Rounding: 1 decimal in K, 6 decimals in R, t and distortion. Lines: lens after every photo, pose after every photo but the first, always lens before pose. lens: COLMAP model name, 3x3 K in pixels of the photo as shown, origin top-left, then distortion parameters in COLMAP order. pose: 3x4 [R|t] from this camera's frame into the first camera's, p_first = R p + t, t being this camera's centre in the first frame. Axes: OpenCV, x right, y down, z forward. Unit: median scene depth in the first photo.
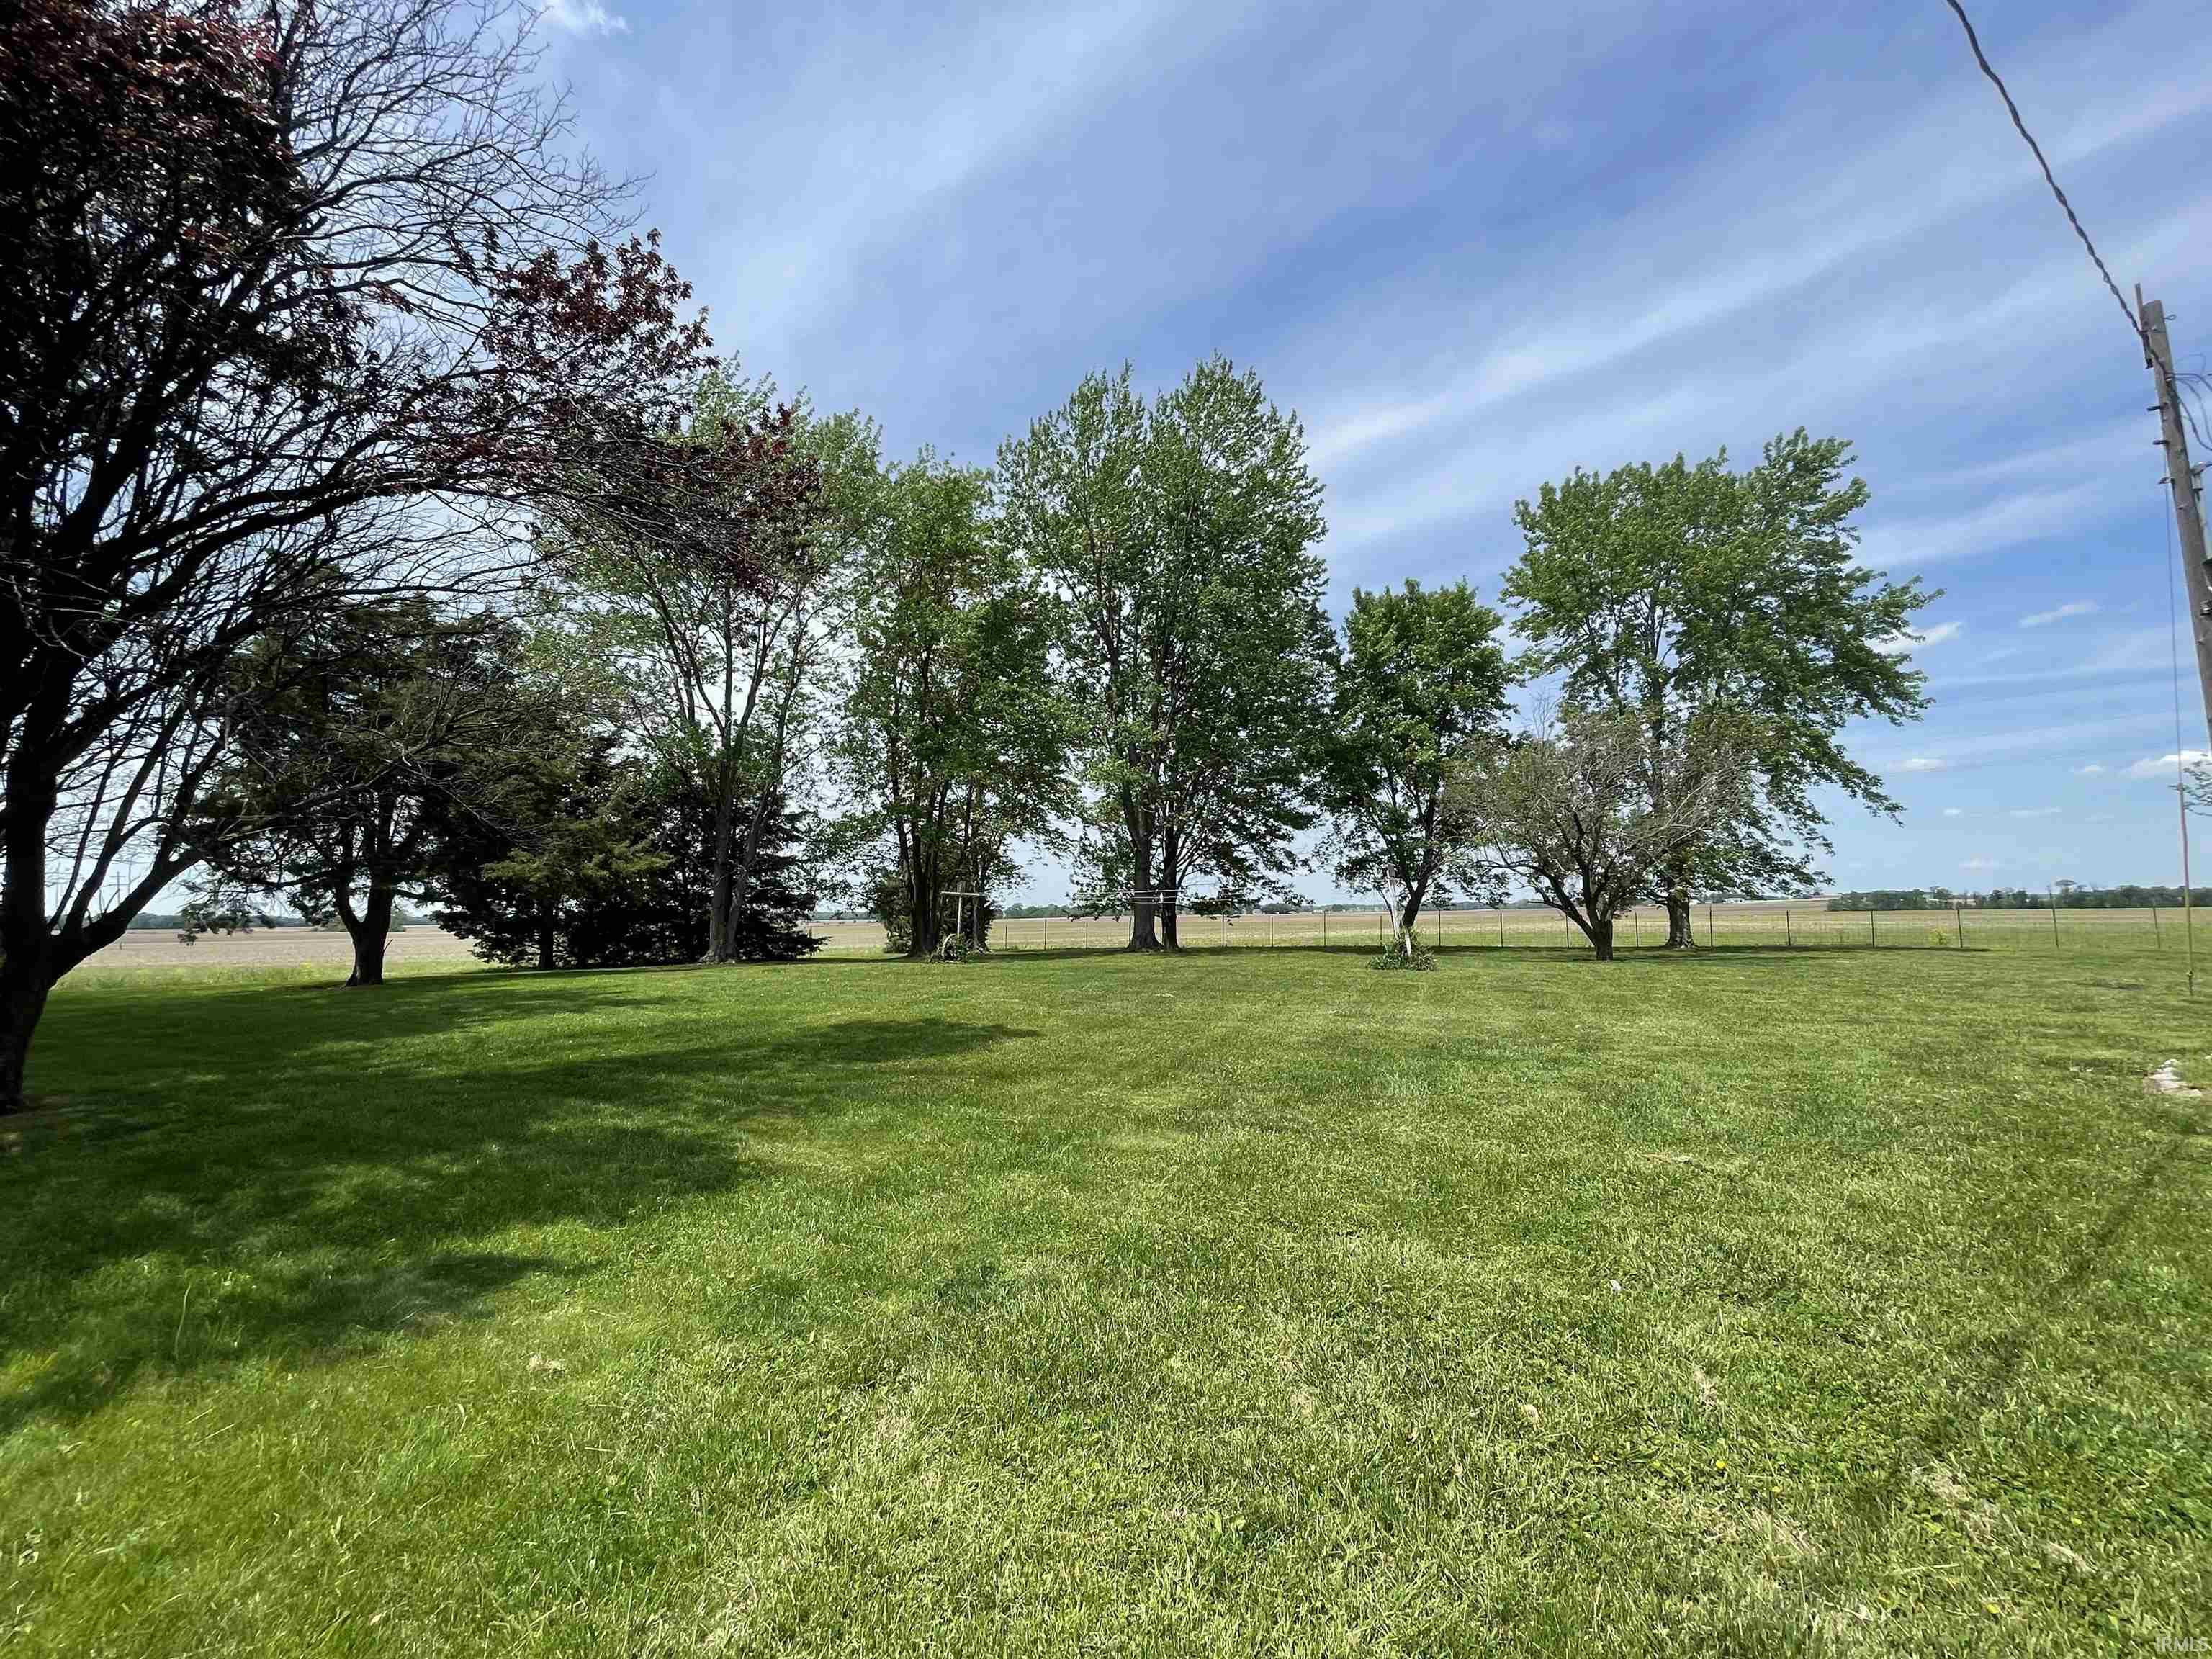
lens RADIAL K [[887.8, 0, 1097.6], [0, 887.8, 826.5], [0, 0, 1]] dist [0.002272, 0.000177]
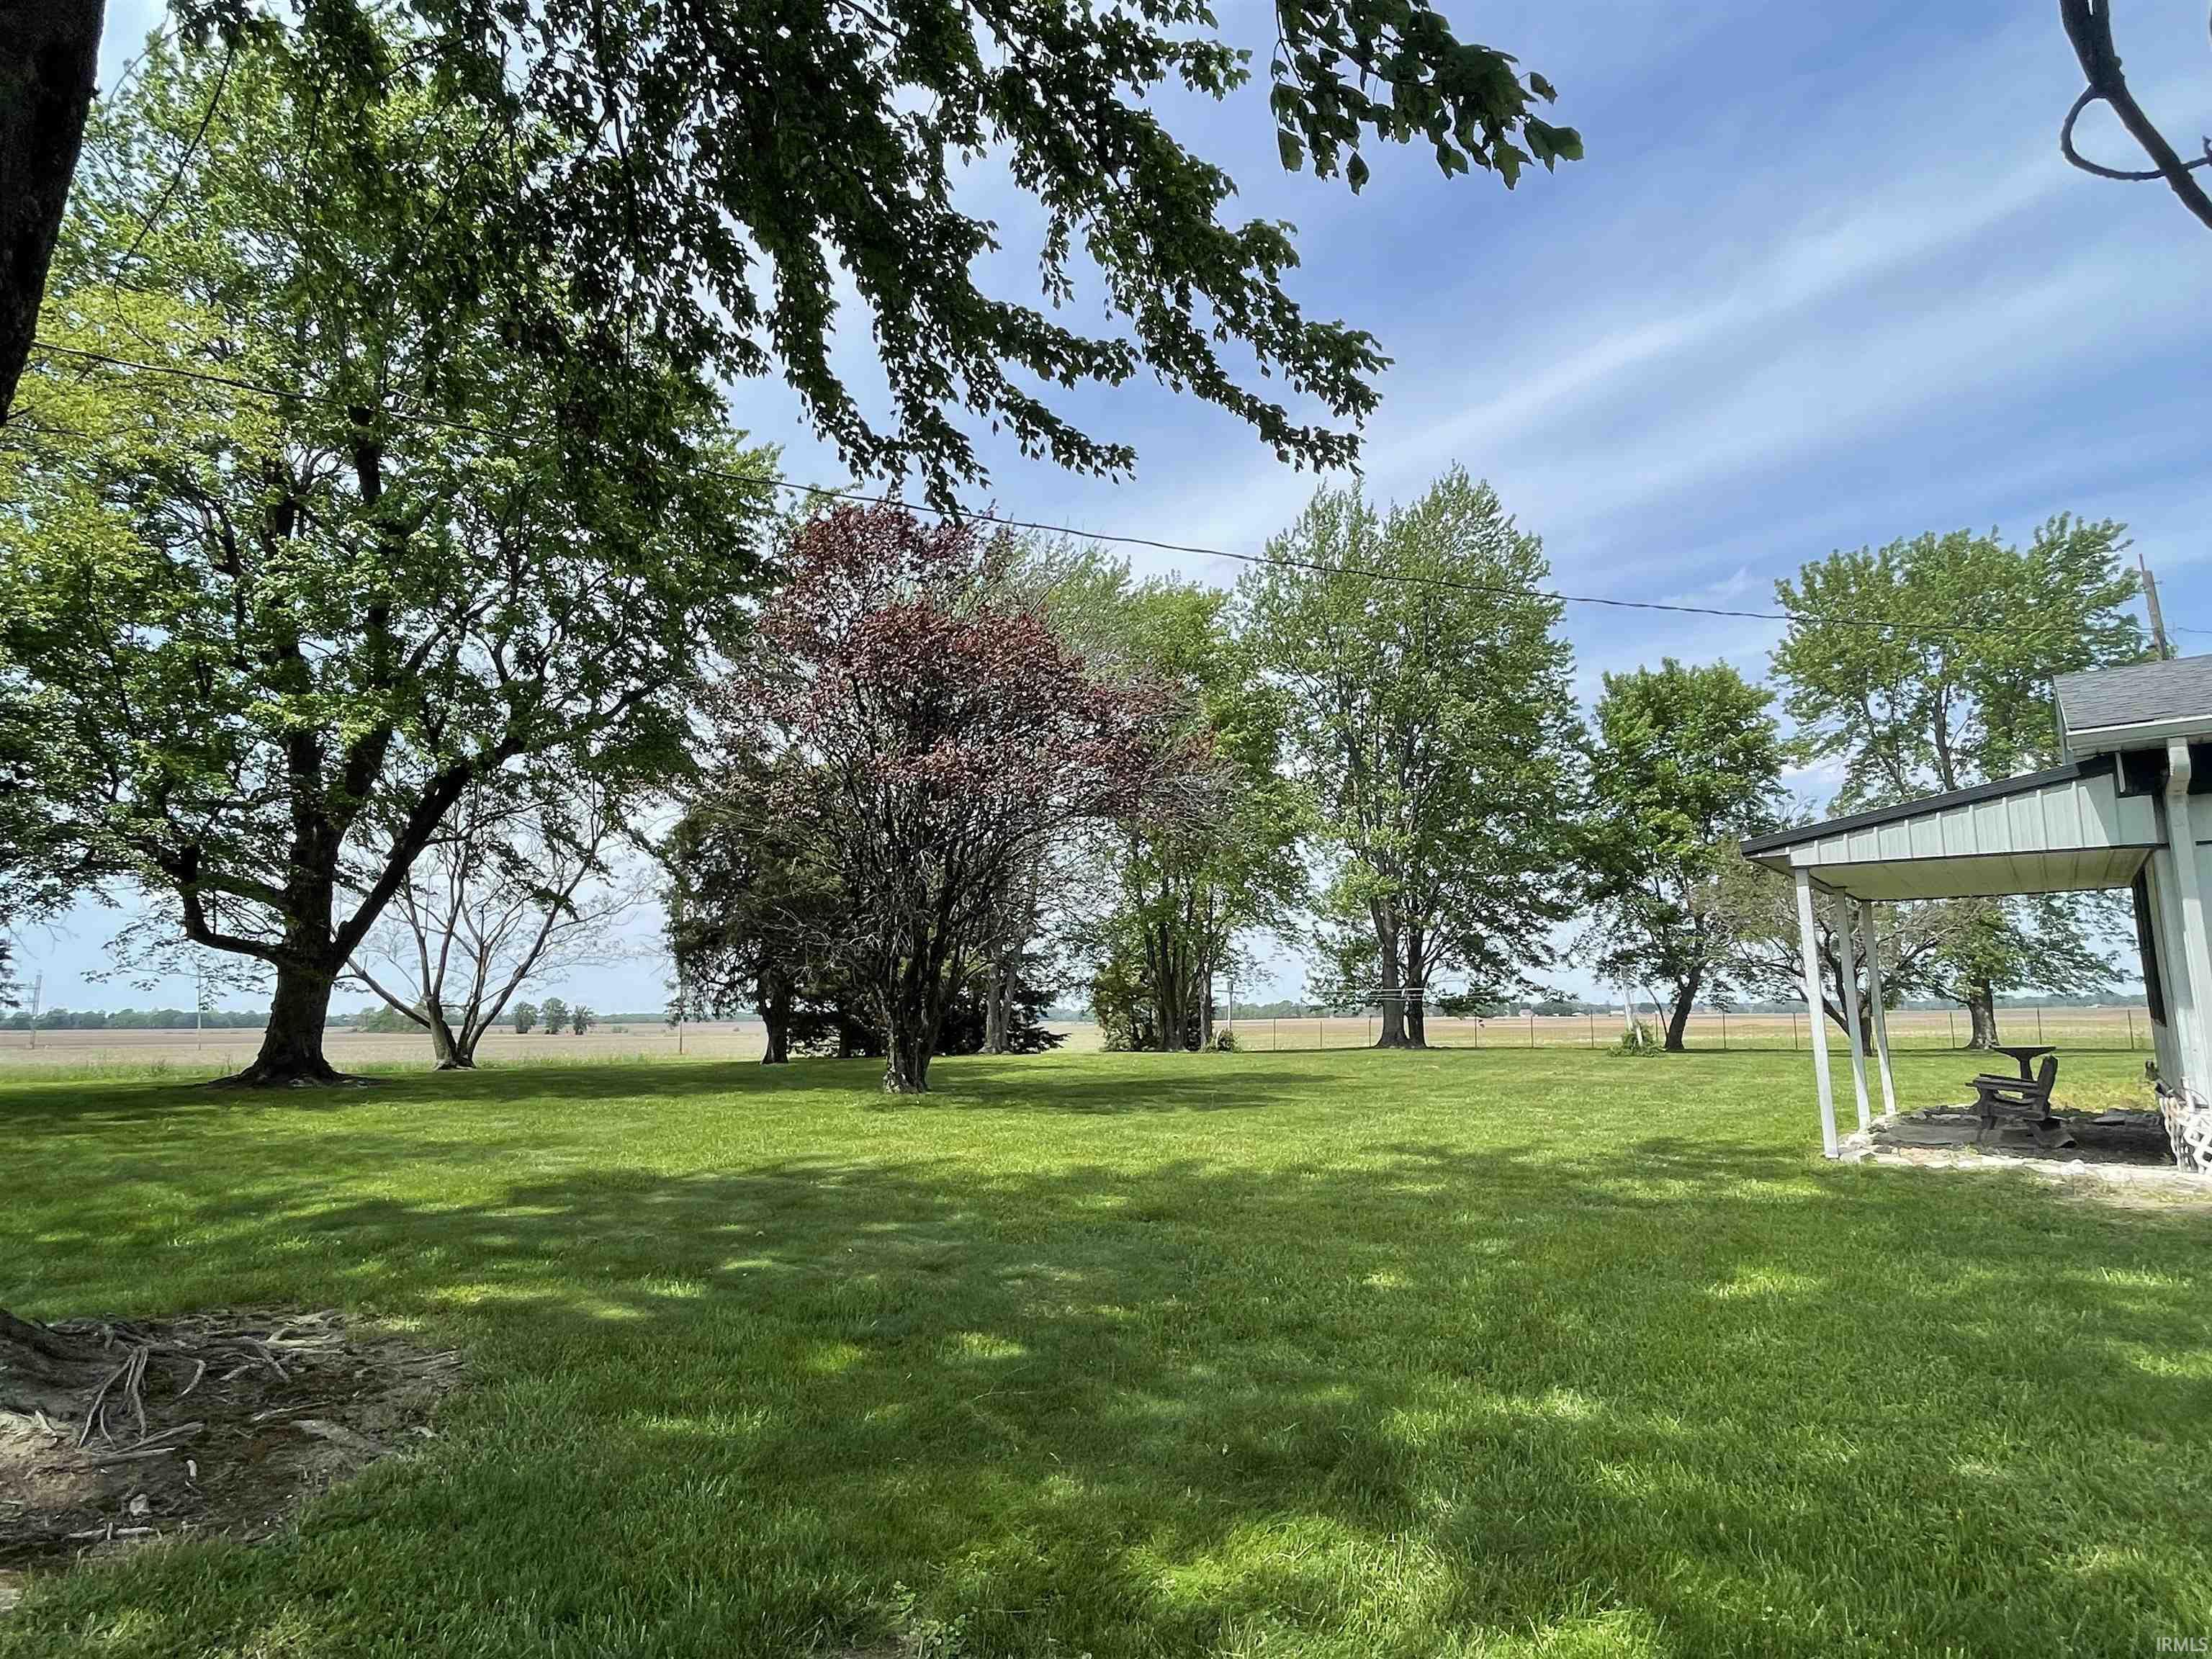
lens RADIAL K [[1201.0, 0, 1105.9], [0, 1201.0, 817.1], [0, 0, 1]] dist [-0.003734, -0.000307]
pose [[0.988229, -0.019221, -0.151770, -0.049941], [0.009175, 0.997736, -0.066619, -0.028047], [0.152707, 0.064442, 0.986168, -0.341842]]
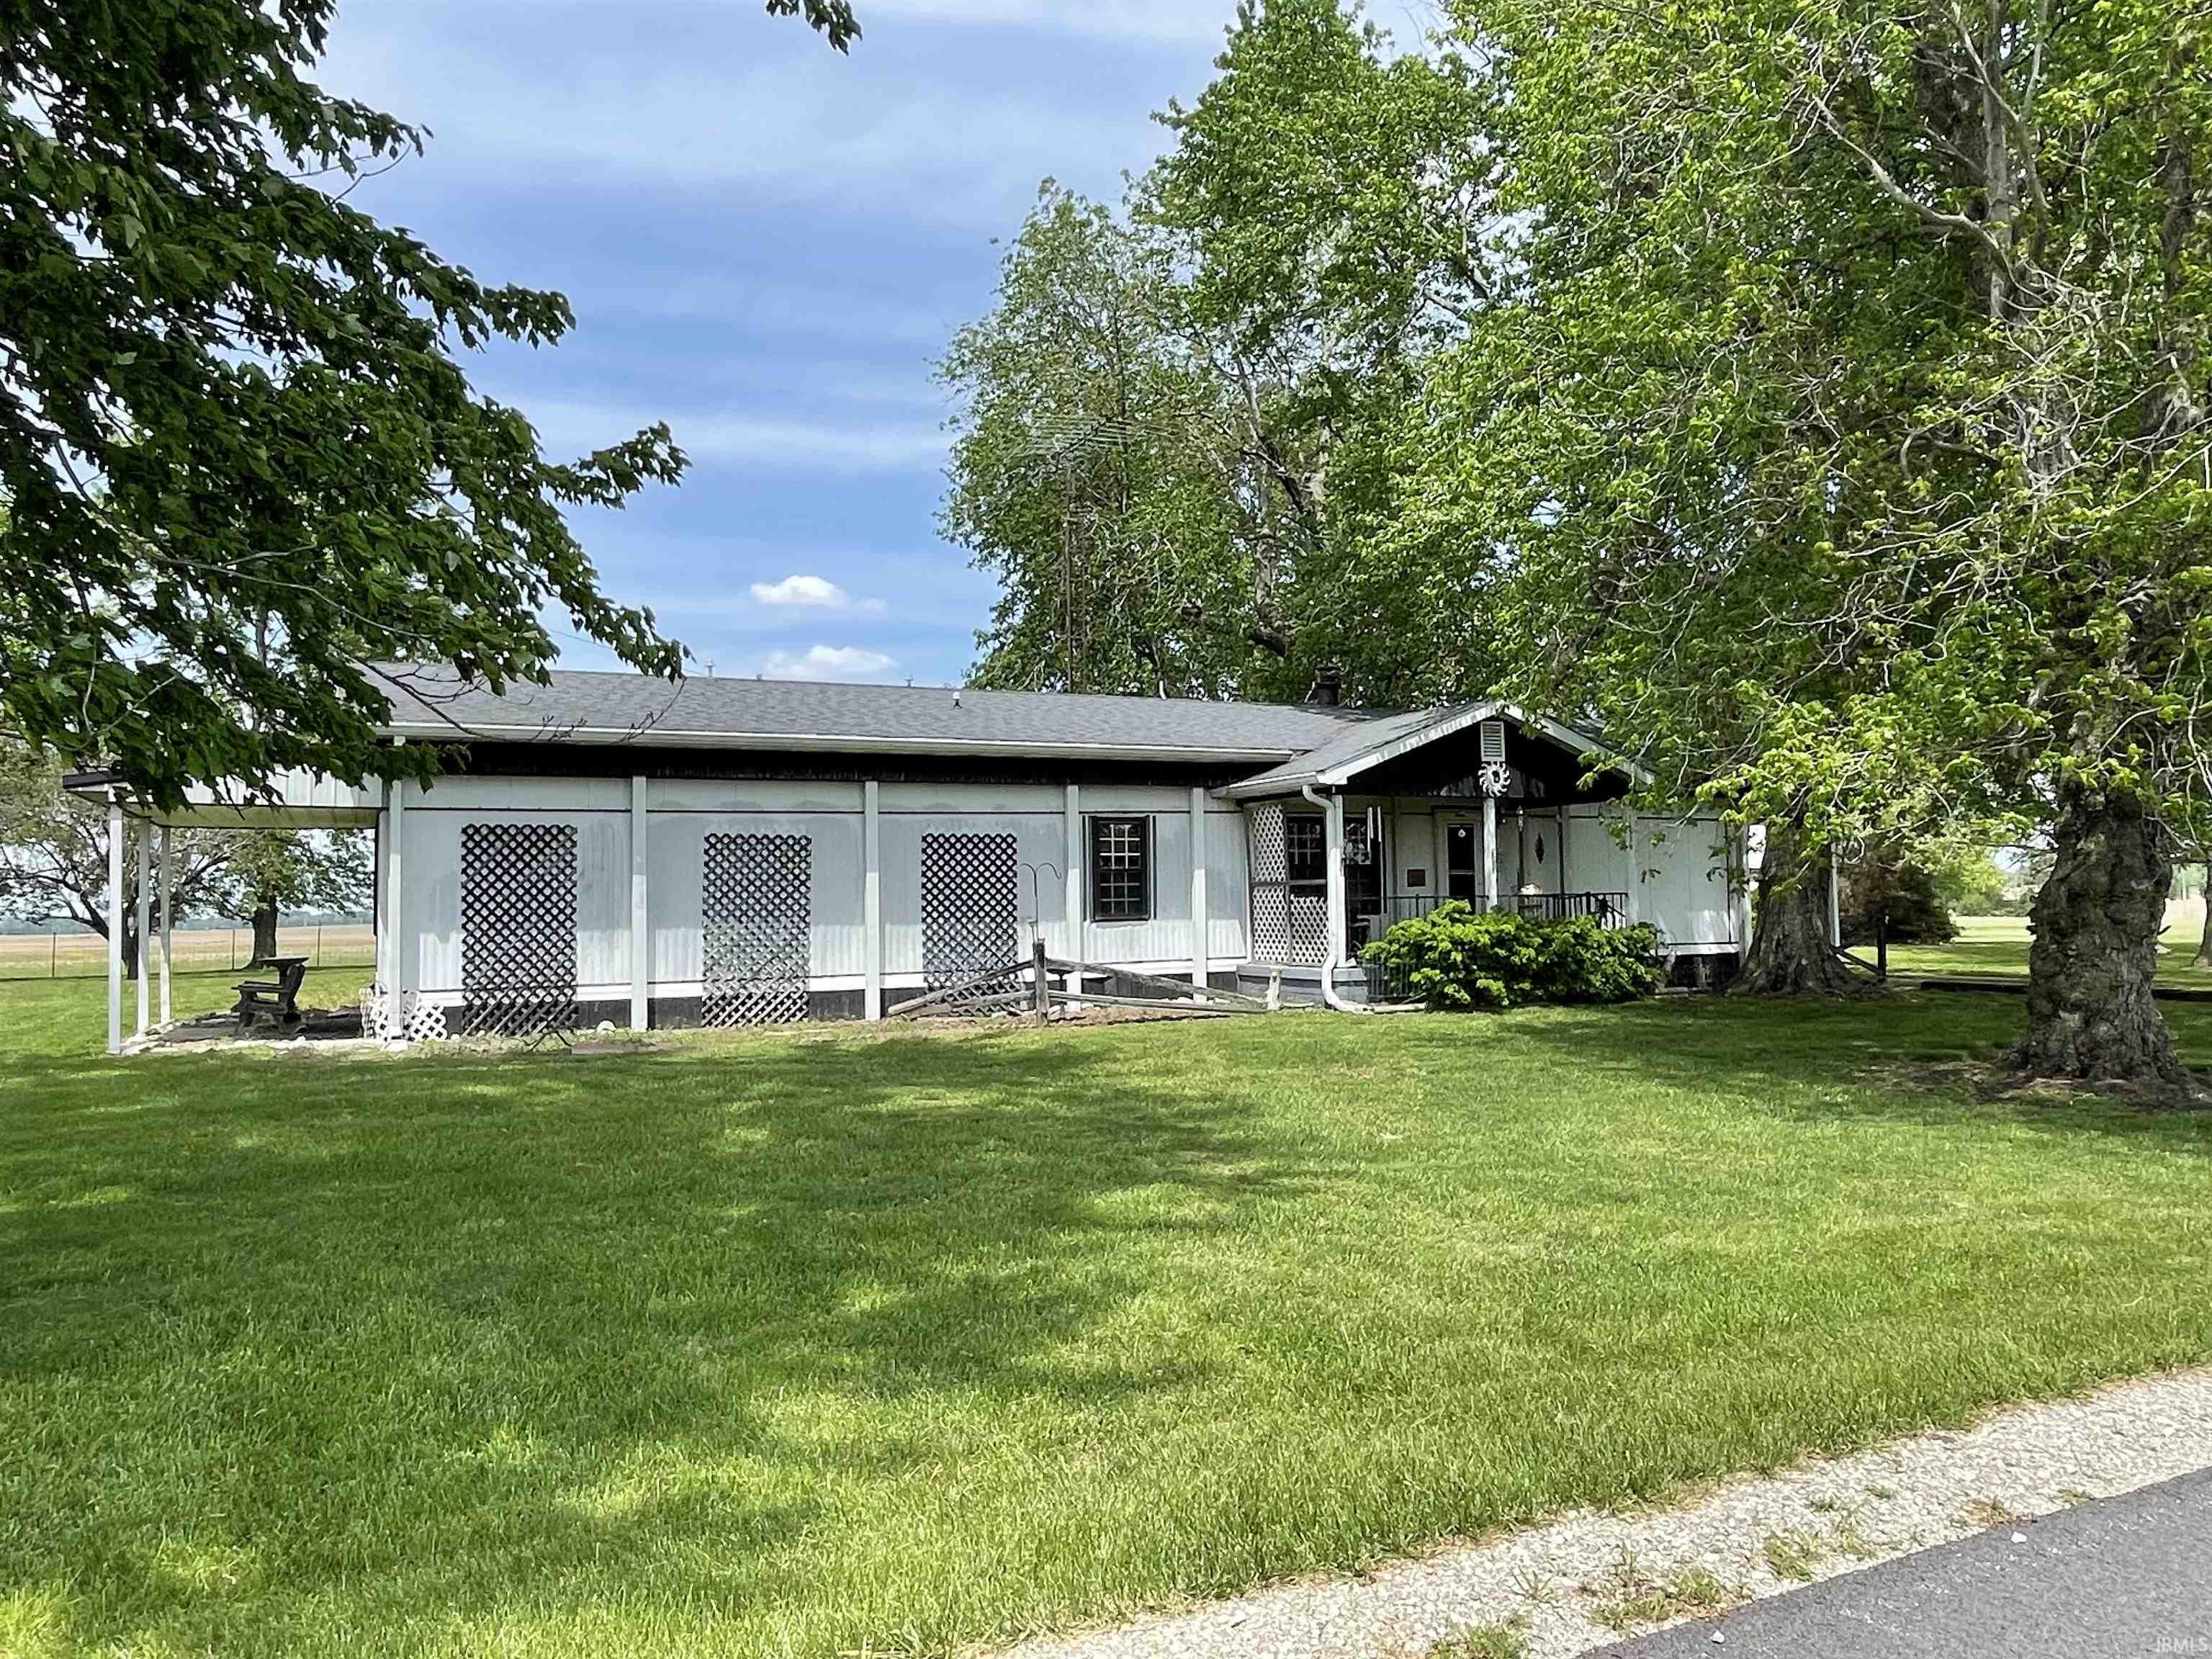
lens RADIAL K [[1559.8, 0, 1103.2], [0, 1559.8, 818.8], [0, 0, 1]] dist [-0.006309, -0.000820]
pose [[0.572962, 0.048068, 0.818171, -0.318110], [-0.064518, 0.997826, -0.013441, -0.078399], [-0.817039, -0.045086, 0.574818, -0.913654]]
